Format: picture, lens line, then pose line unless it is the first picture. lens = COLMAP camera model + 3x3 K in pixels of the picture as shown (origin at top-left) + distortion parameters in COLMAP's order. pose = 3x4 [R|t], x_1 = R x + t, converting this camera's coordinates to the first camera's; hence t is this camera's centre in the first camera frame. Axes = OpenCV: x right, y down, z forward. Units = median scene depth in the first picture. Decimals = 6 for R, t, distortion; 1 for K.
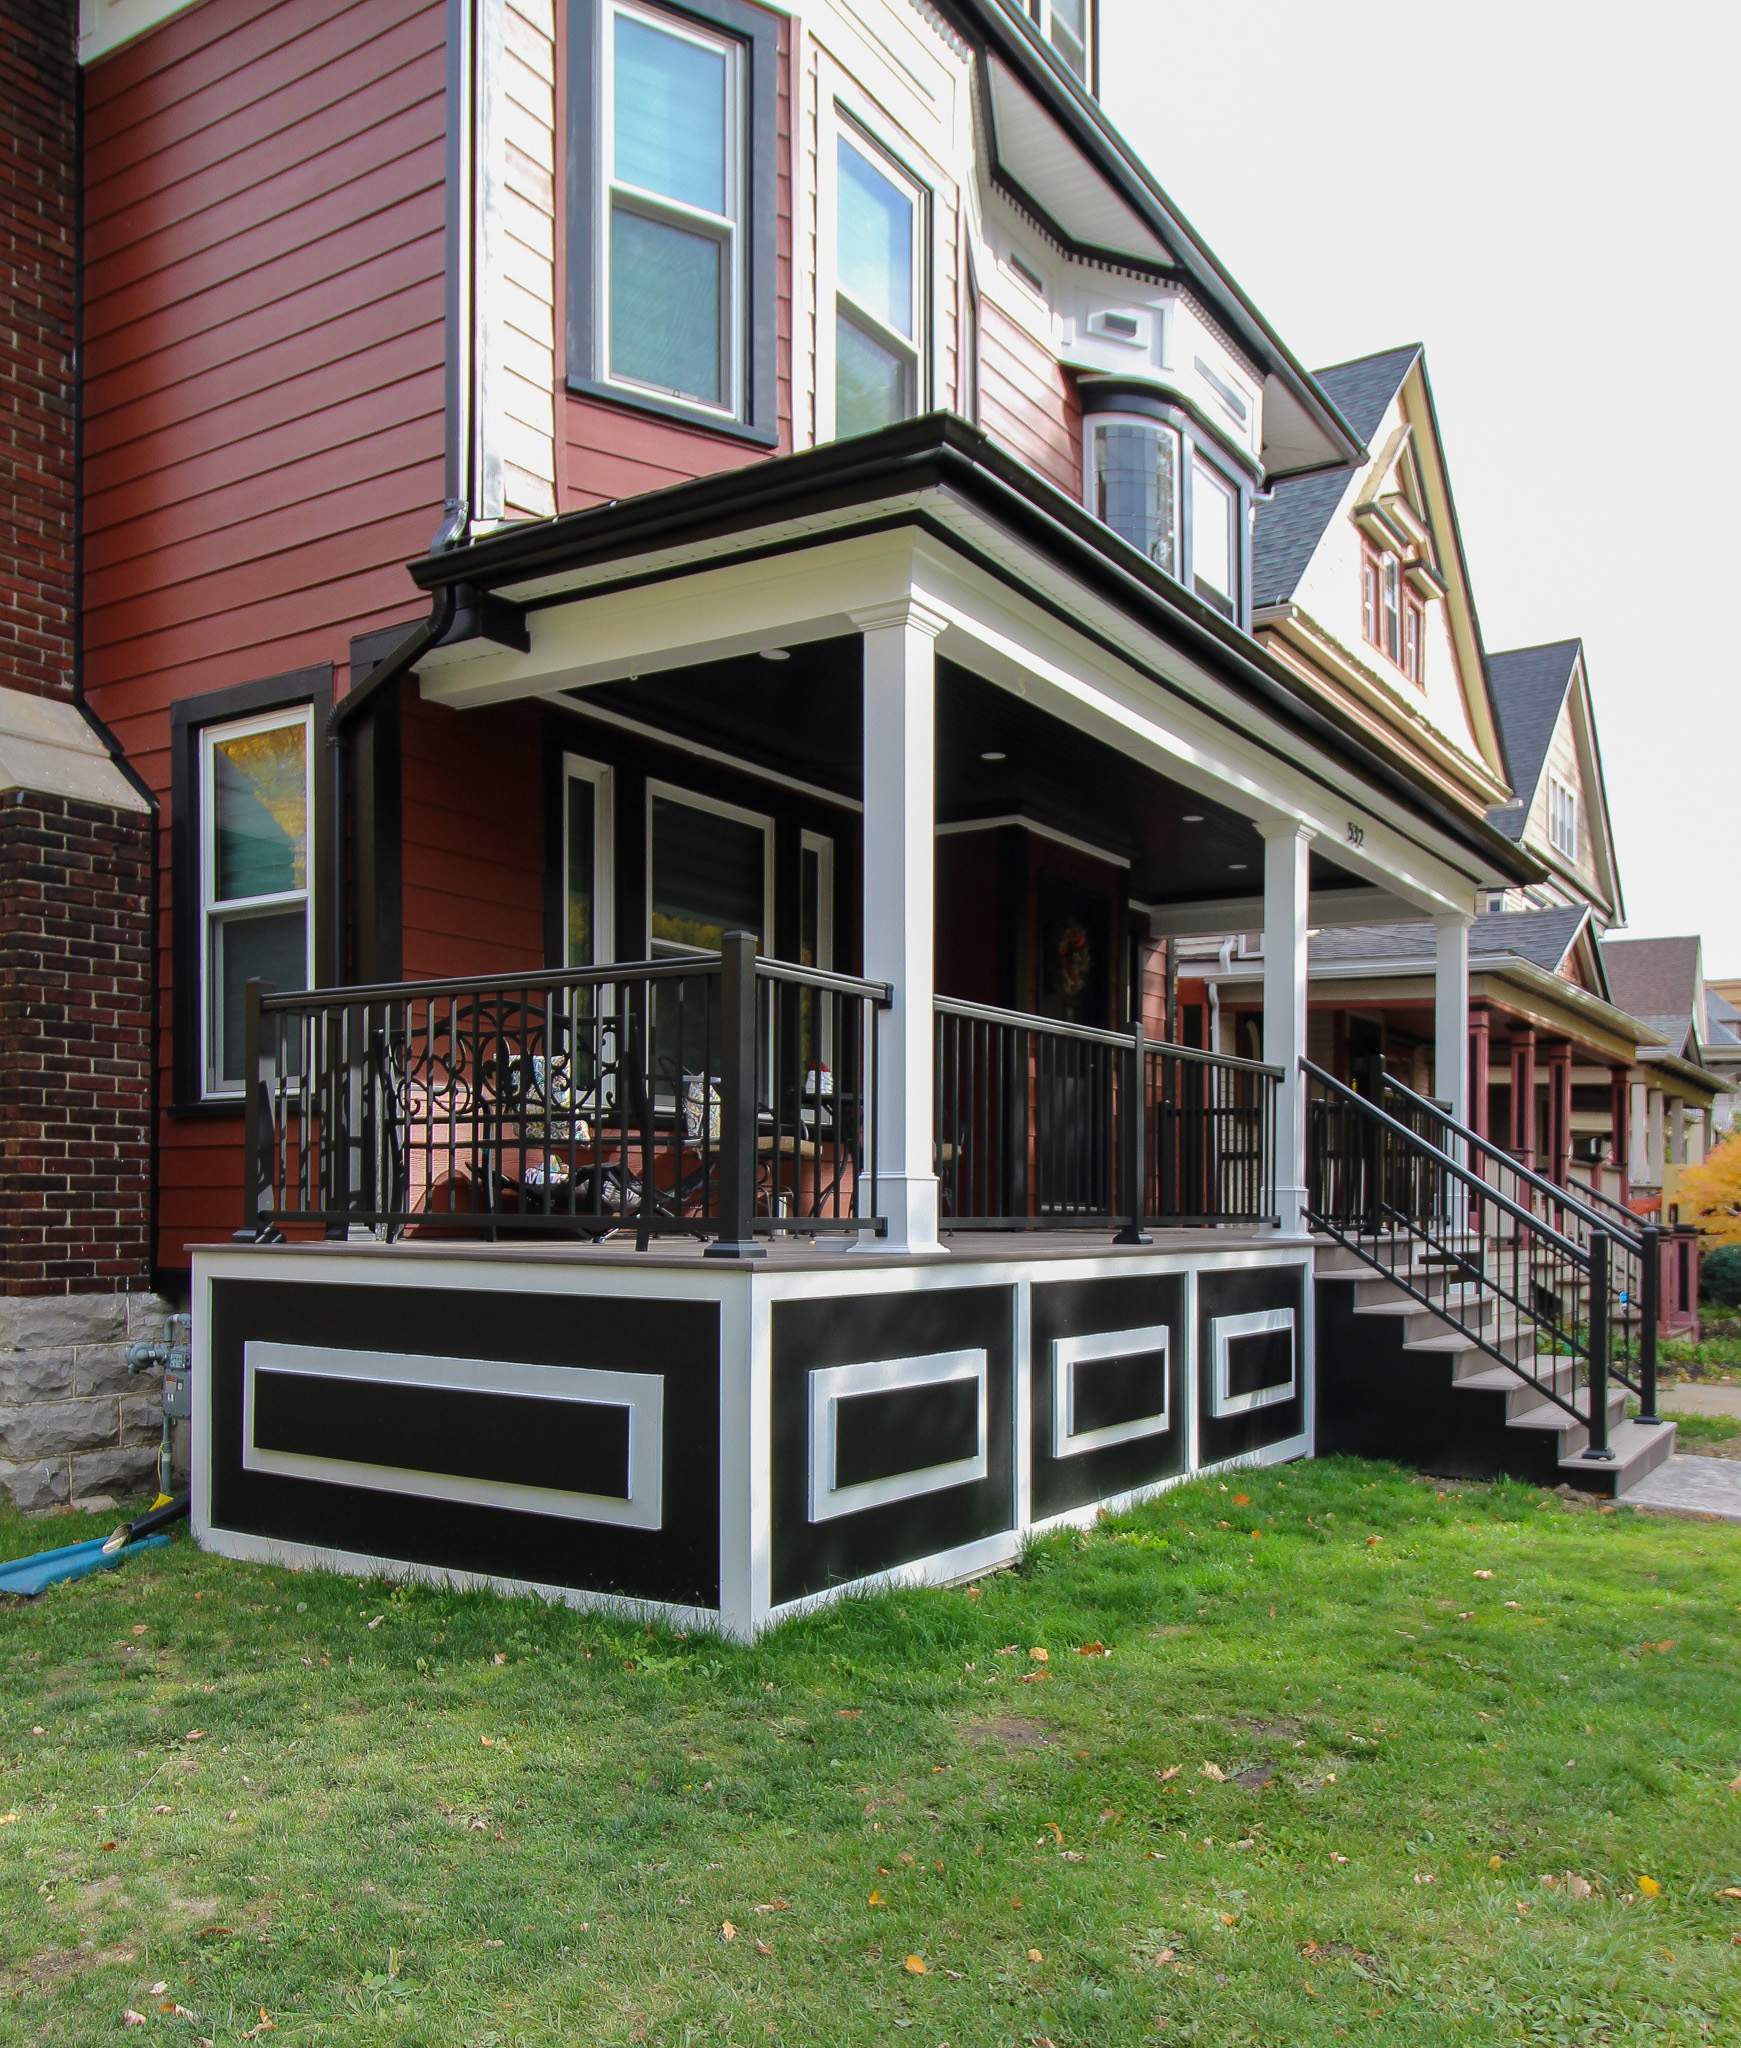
lens RADIAL K [[1773.9, 0, 1168.4], [0, 1773.9, 1192.4], [0, 0, 1]] dist [0.005698, -0.005948]
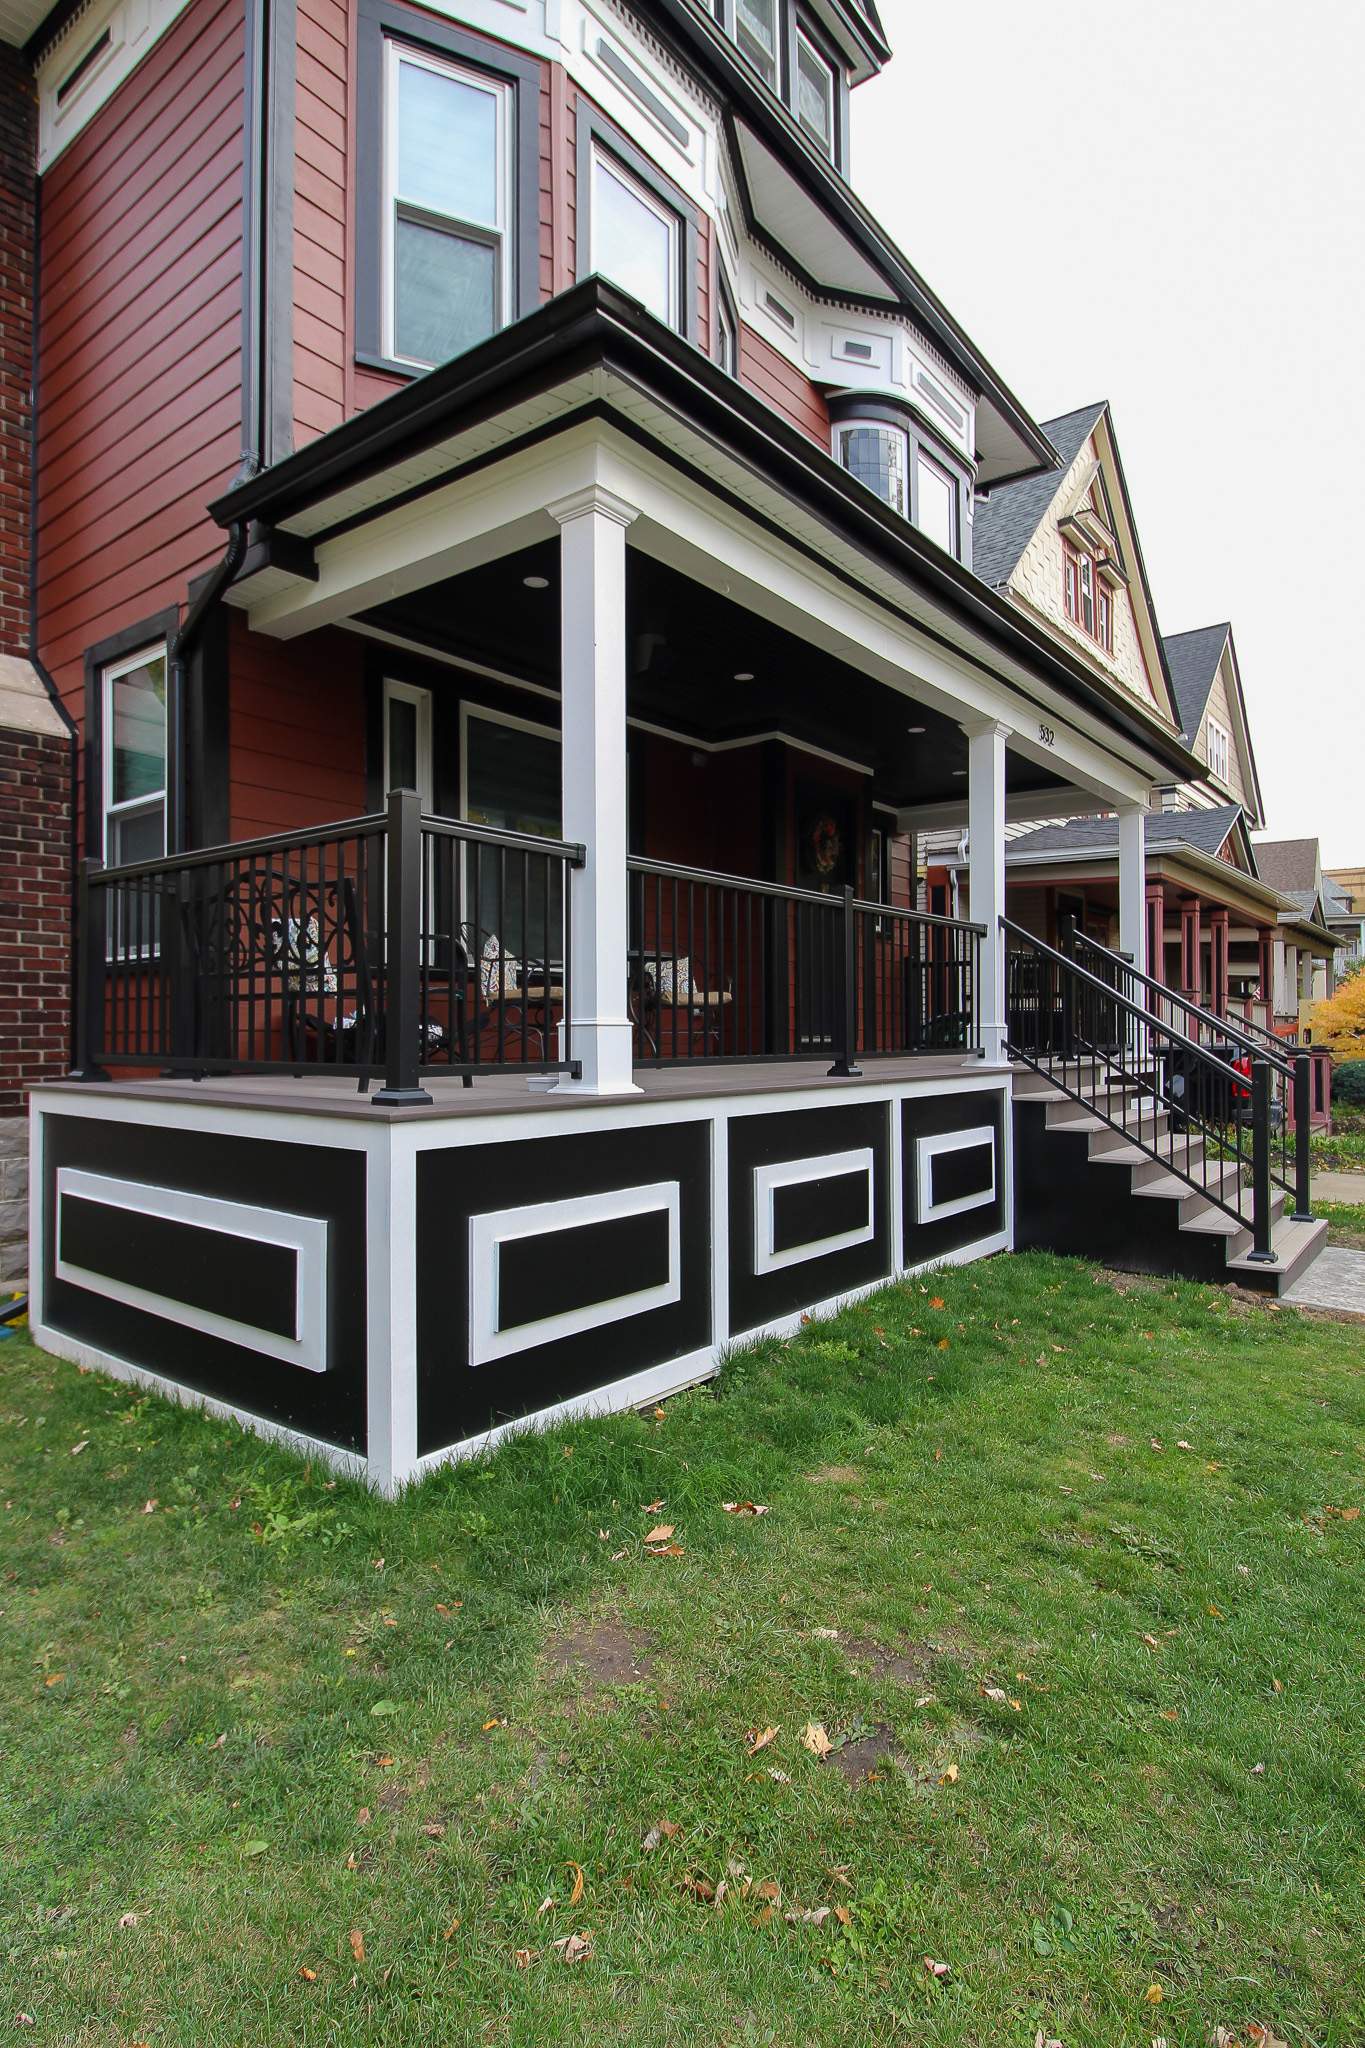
lens RADIAL K [[1245.0, 0, 775.6], [0, 1245.0, 1002.7], [0, 0, 1]] dist [0.004135, -0.018630]
pose [[0.992101, -0.009206, -0.125106, 0.038266], [0.007130, 0.999830, -0.017031, -0.005271], [0.125242, 0.016005, 0.991997, 0.188211]]
